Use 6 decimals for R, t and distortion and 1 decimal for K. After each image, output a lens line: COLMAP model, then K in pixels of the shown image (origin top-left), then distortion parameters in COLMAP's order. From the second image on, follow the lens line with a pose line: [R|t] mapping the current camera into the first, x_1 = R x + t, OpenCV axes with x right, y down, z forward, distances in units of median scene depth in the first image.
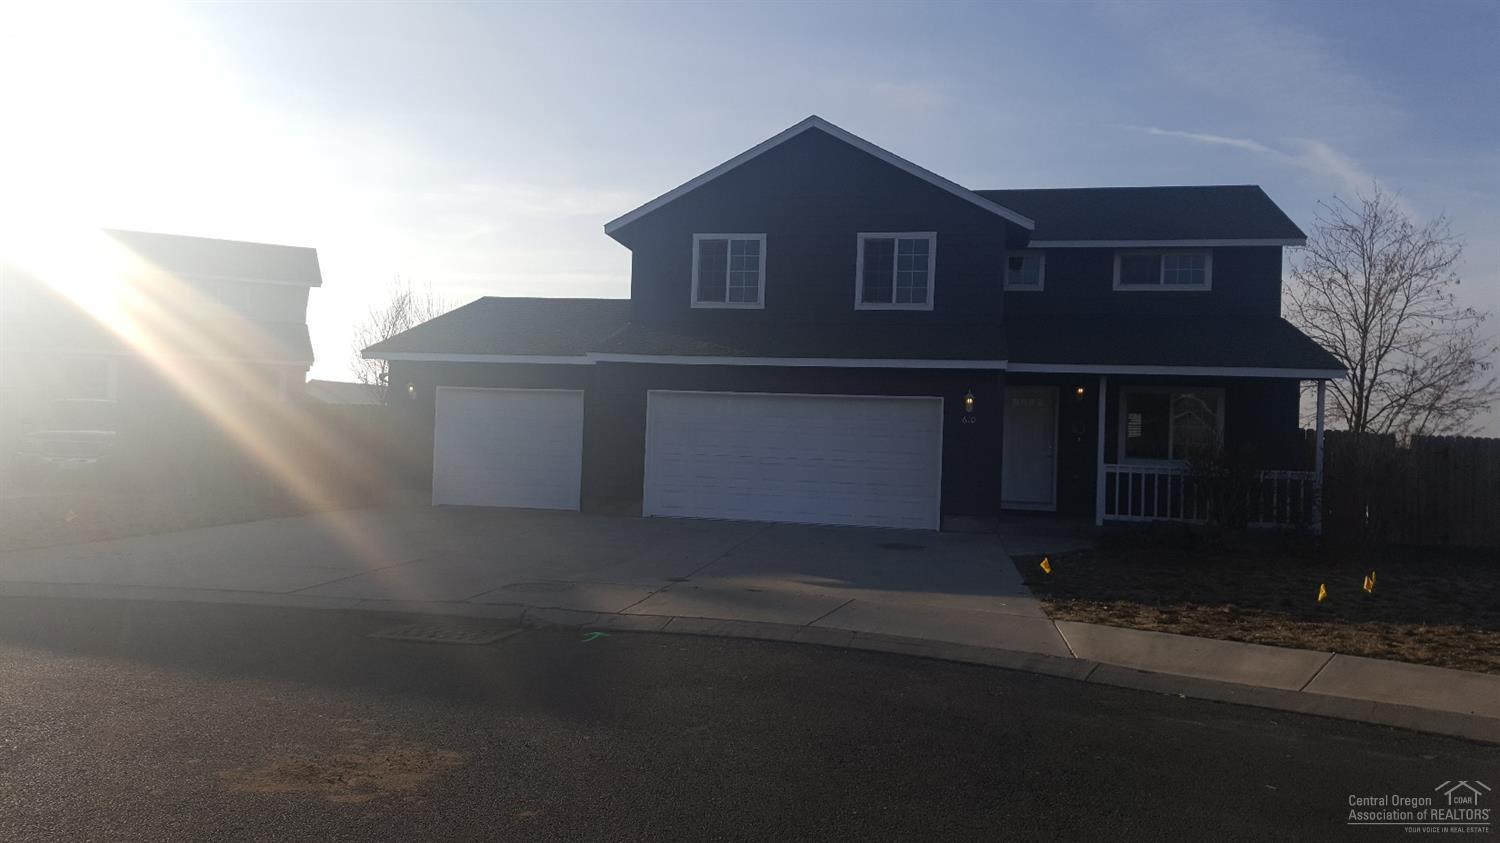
lens RADIAL K [[1098.8, 0, 718.9], [0, 1098.8, 432.4], [0, 0, 1]] dist [0.090249, -0.137007]
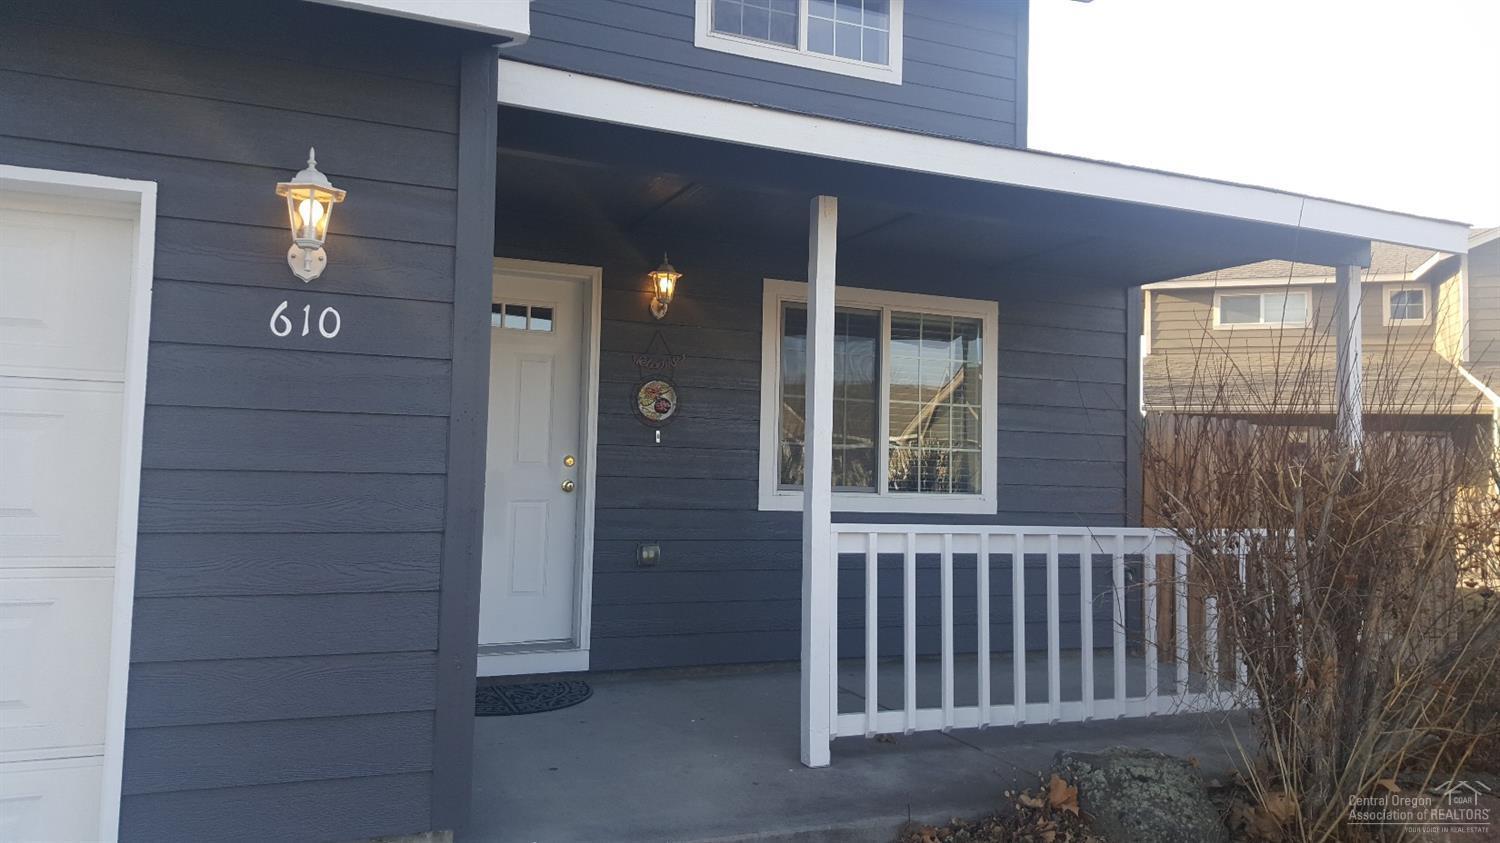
lens RADIAL K [[1098.8, 0, 740.6], [0, 1098.8, 413.3], [0, 0, 1]] dist [0.090249, -0.137007]
pose [[0.817458, 0.018366, 0.575695, 0.160789], [-0.002691, 0.999602, -0.028069, 0.008576], [-0.575982, 0.021397, 0.817183, 0.721981]]
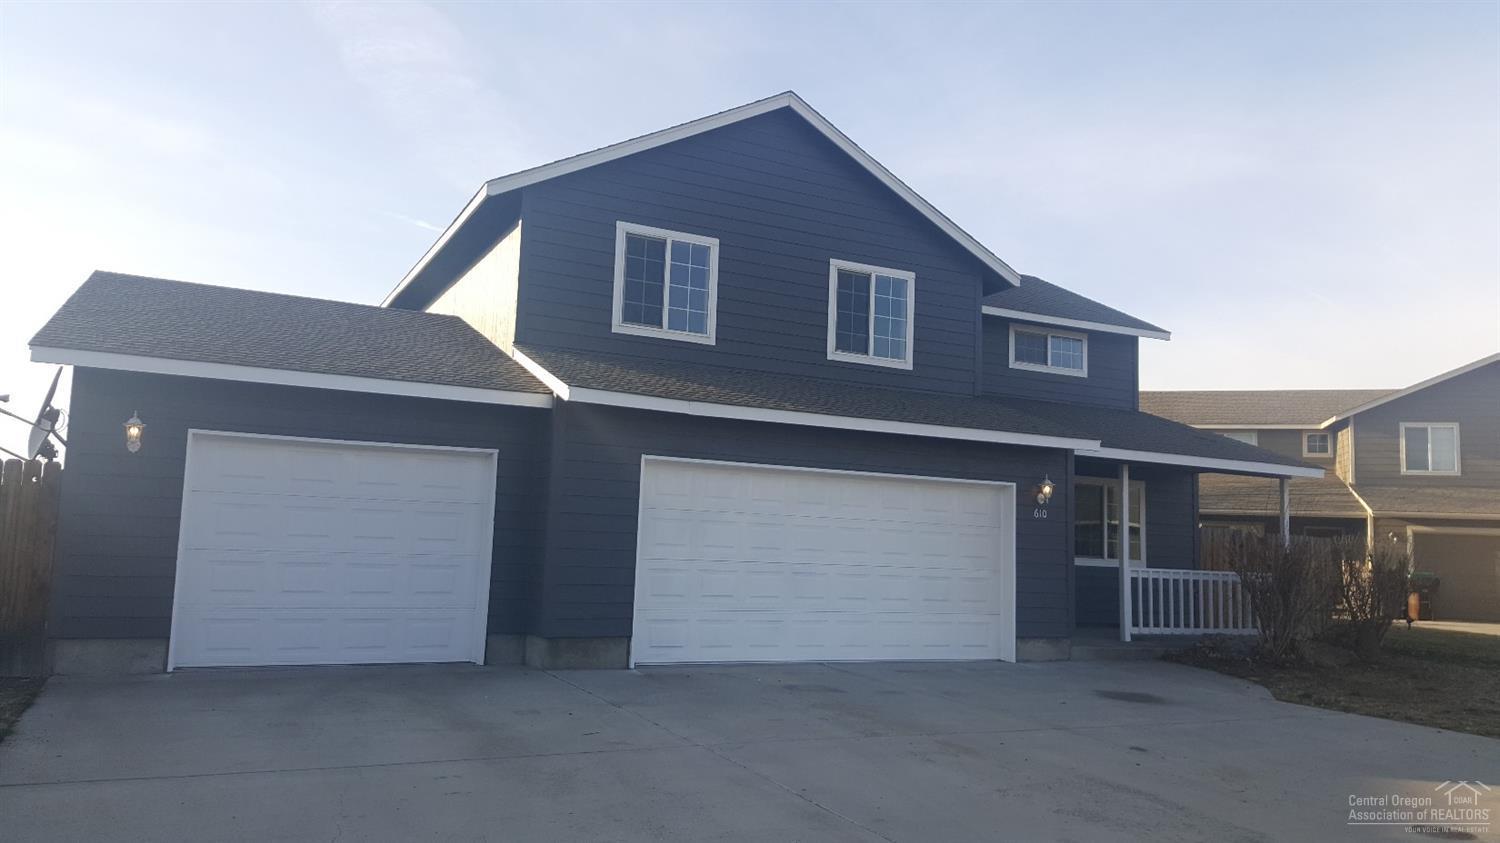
lens RADIAL K [[1098.8, 0, 744.3], [0, 1098.8, 414.6], [0, 0, 1]] dist [0.090249, -0.137007]
pose [[0.785446, 0.068387, 0.615141, -0.378038], [-0.015480, 0.995737, -0.090933, -0.005823], [-0.618737, 0.061900, 0.783156, 0.460355]]
